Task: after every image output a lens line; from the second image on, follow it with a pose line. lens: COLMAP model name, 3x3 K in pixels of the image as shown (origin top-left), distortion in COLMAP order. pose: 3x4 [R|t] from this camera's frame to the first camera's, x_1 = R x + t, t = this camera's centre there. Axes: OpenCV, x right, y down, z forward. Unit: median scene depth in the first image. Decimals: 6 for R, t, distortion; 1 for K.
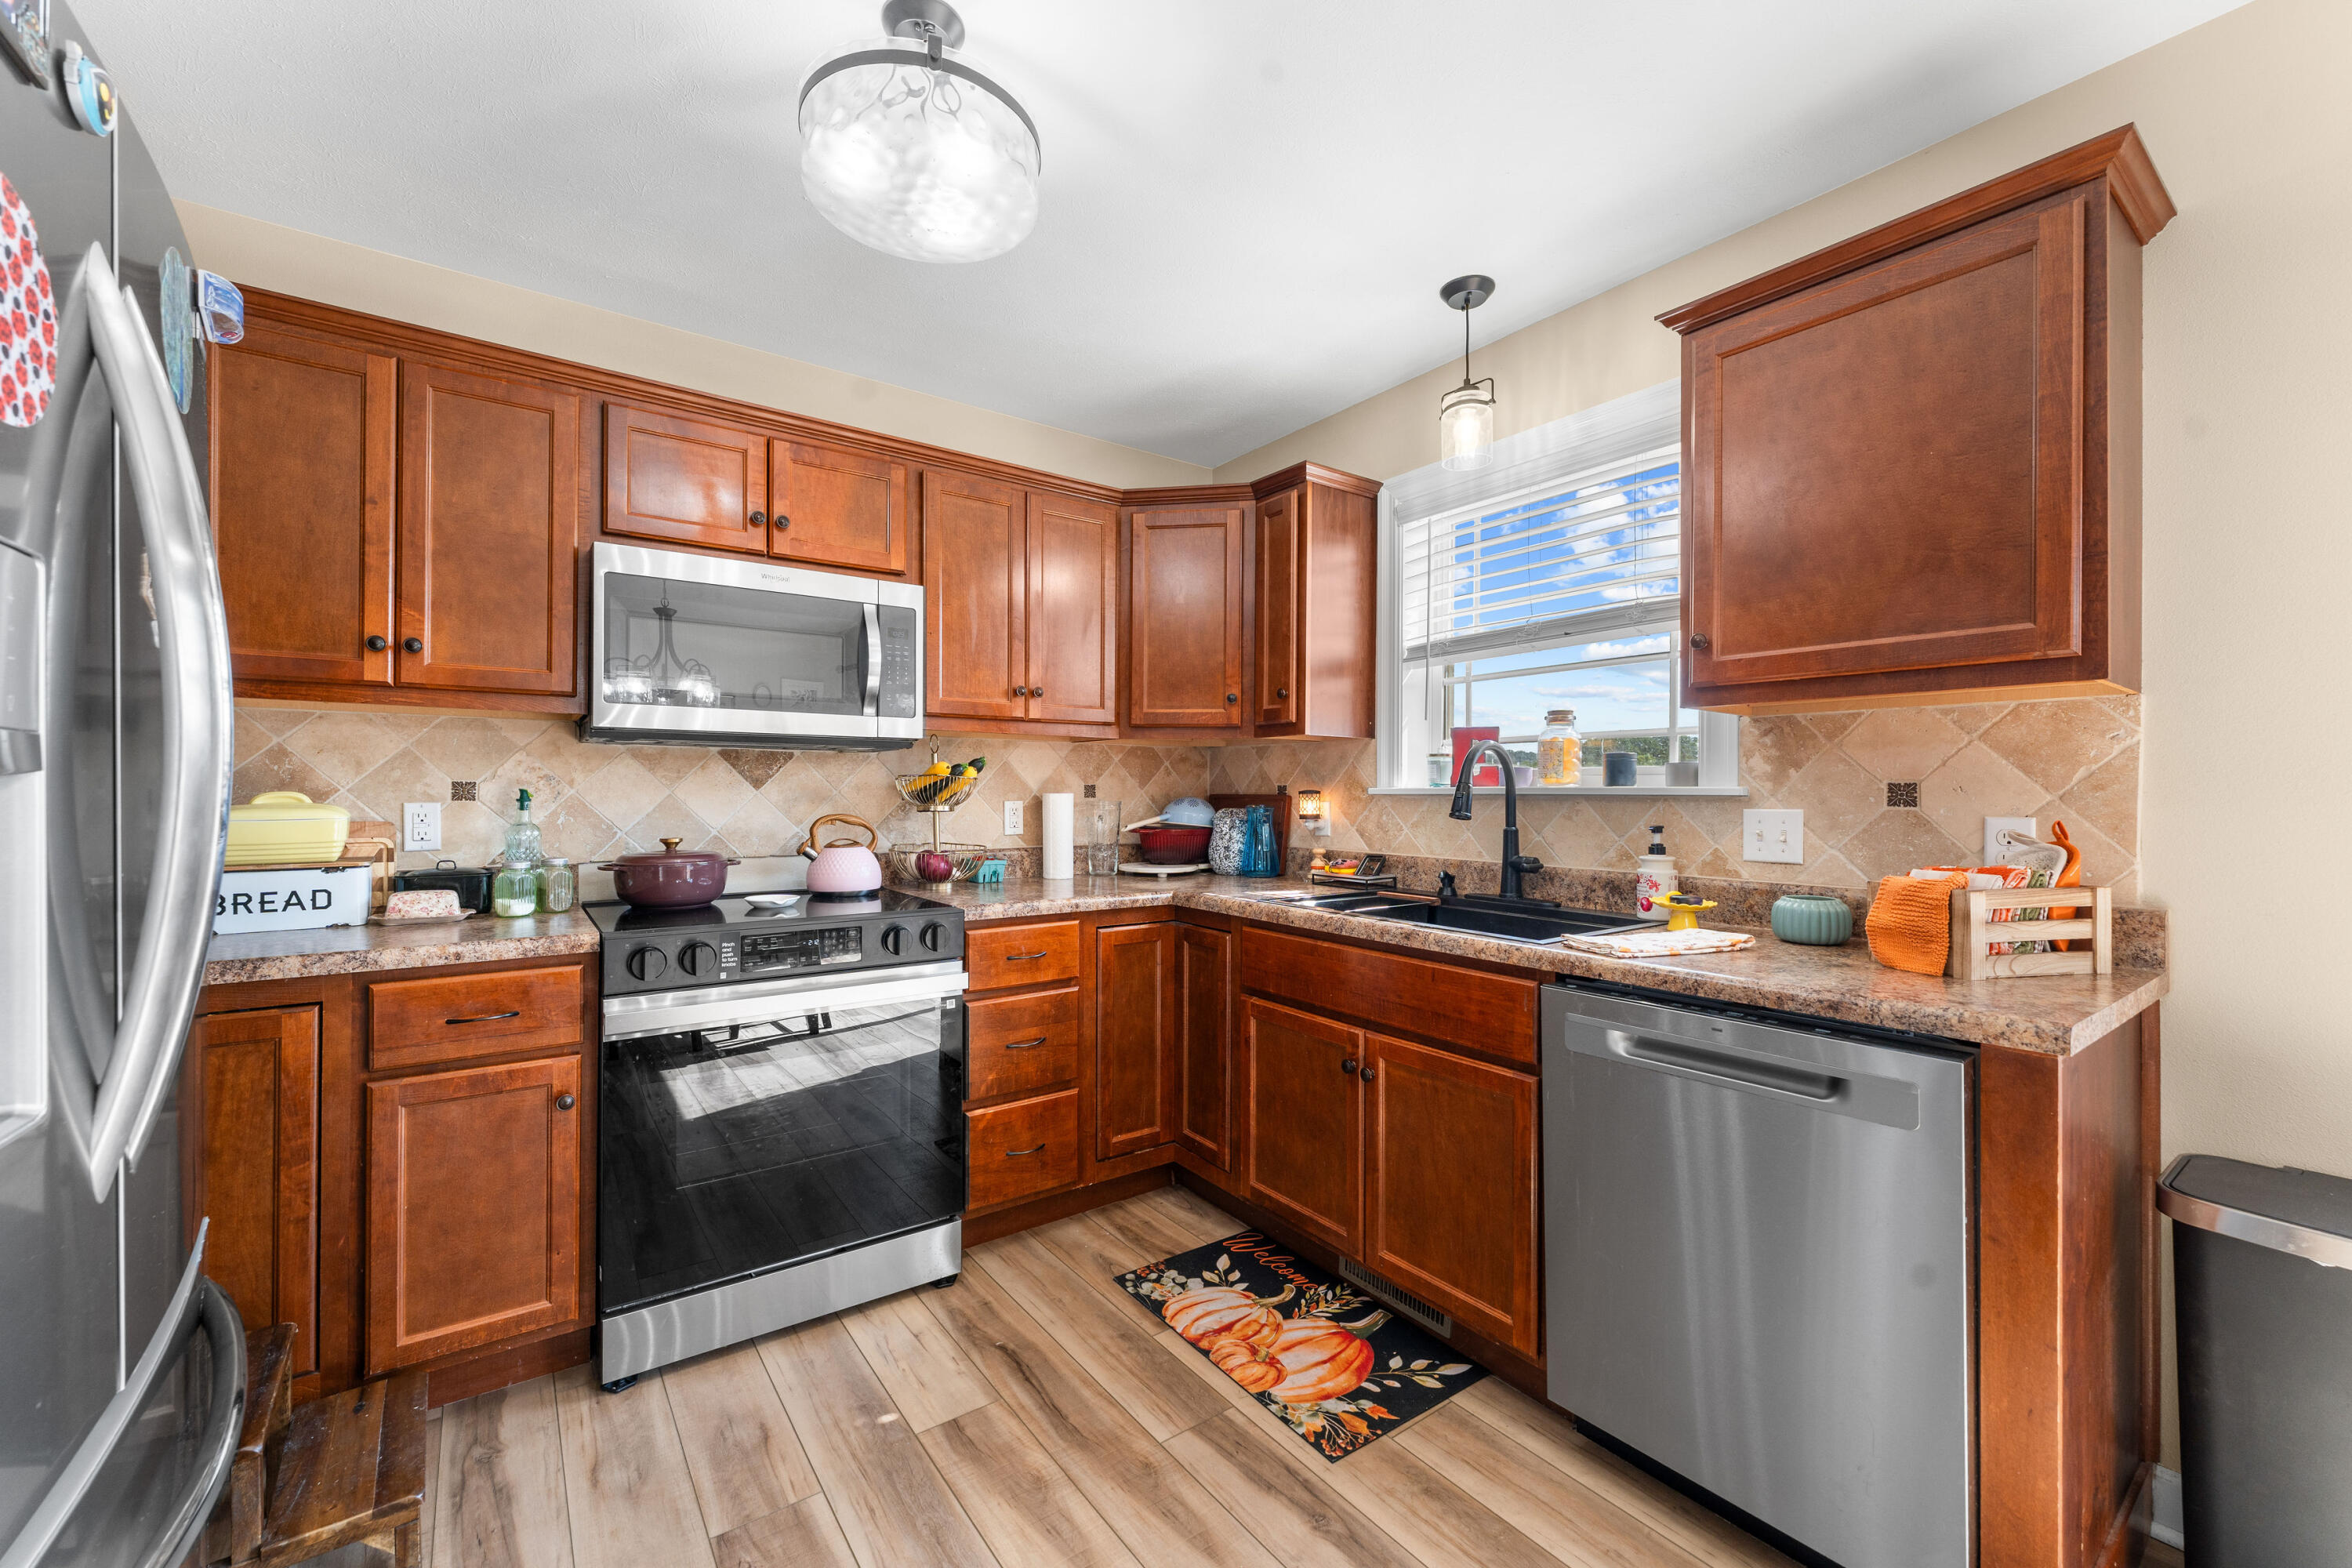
lens RADIAL K [[926.2, 0, 1169.0], [0, 926.2, 789.0], [0, 0, 1]] dist [0.000979, -0.000294]
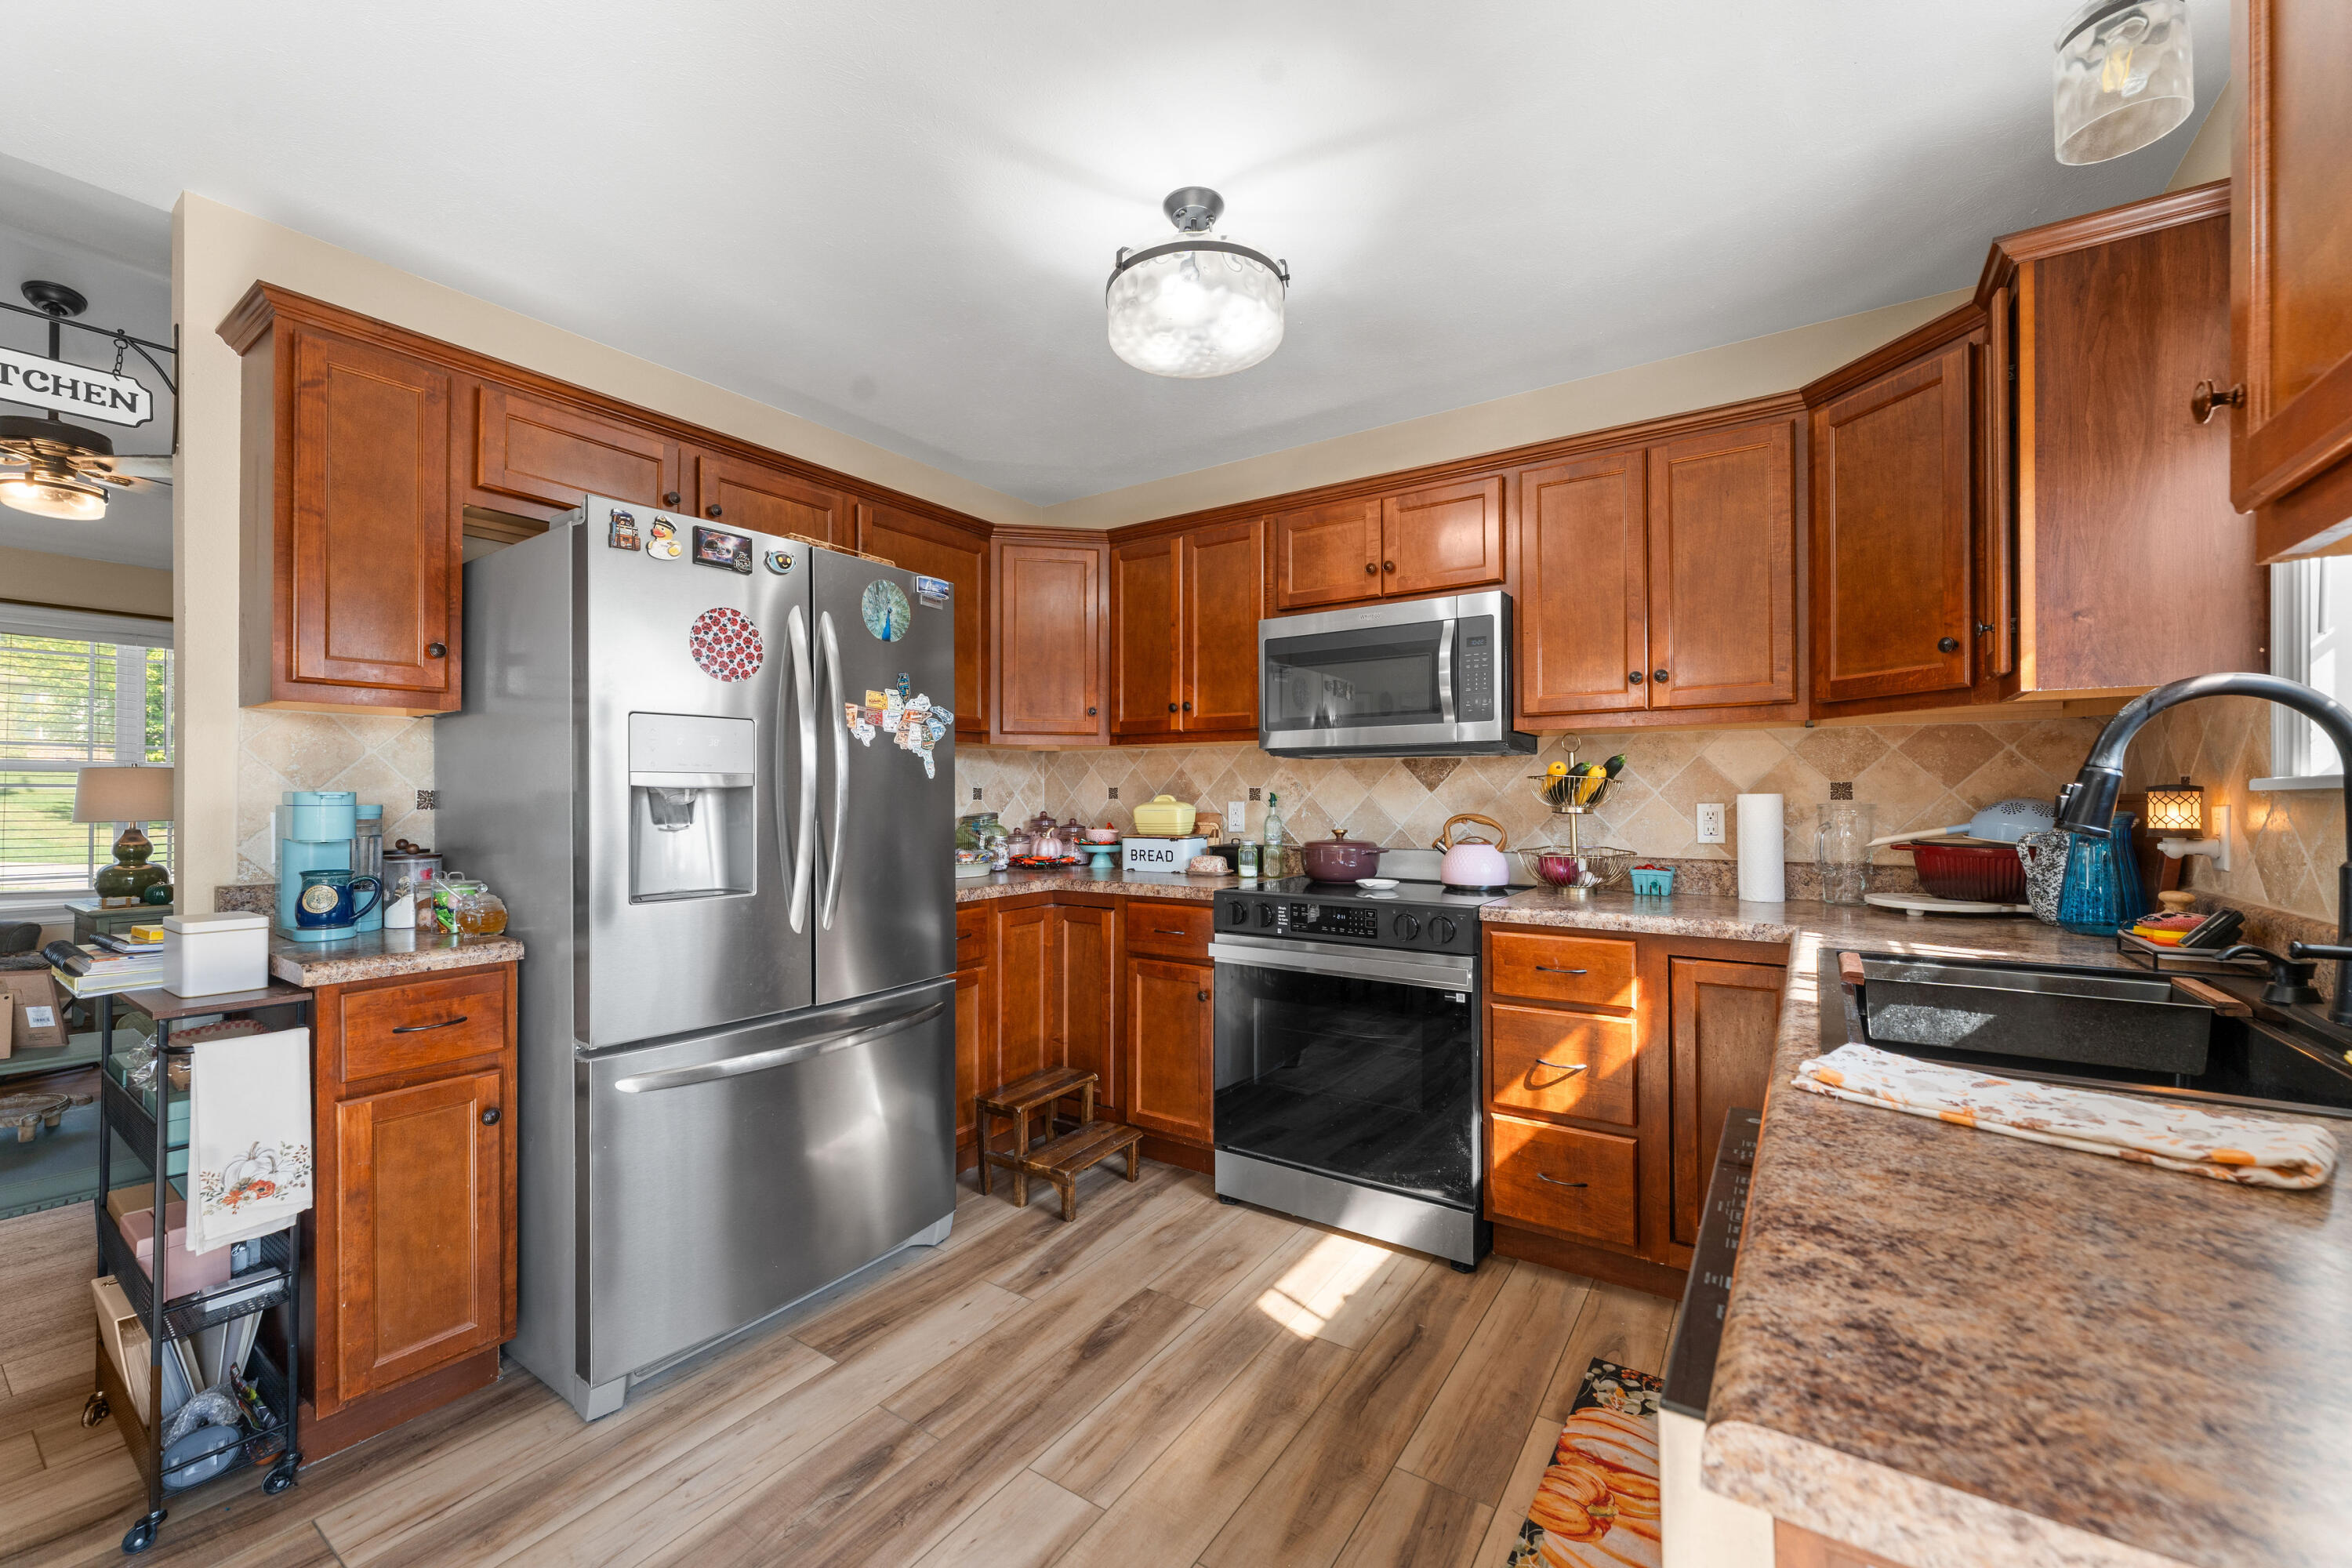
lens RADIAL K [[926.2, 0, 1174.4], [0, 926.2, 790.9], [0, 0, 1]] dist [0.000979, -0.000294]
pose [[0.348823, -0.009692, -0.937139, 0.594395], [0.003822, 0.999953, -0.008919, 0.009224], [0.937181, -0.000470, 0.348844, 0.327159]]
